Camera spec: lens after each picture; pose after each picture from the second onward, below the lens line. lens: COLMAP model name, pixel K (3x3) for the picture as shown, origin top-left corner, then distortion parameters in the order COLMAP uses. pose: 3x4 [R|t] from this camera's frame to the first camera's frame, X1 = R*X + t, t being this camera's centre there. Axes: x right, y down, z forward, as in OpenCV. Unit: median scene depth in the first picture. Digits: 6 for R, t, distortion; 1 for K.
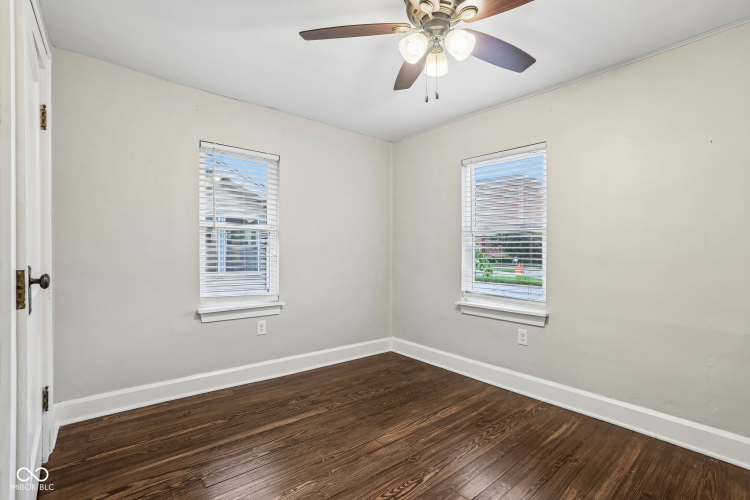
lens RADIAL K [[342.6, 0, 373.3], [0, 342.6, 249.8], [0, 0, 1]] dist [-0.043605, 0.007178]
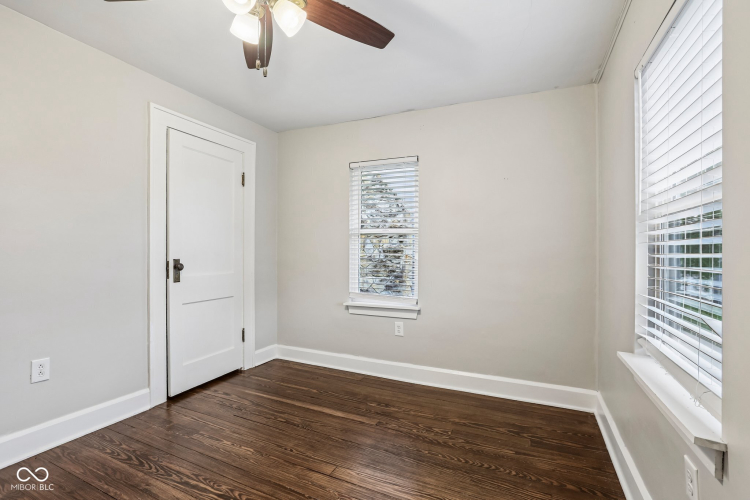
lens RADIAL K [[342.6, 0, 373.8], [0, 342.6, 250.2], [0, 0, 1]] dist [-0.043605, 0.007178]
pose [[0.415071, -0.026704, -0.909397, 0.695240], [0.003747, 0.999611, -0.027643, 0.022333], [0.909781, 0.008066, 0.415010, 0.588434]]
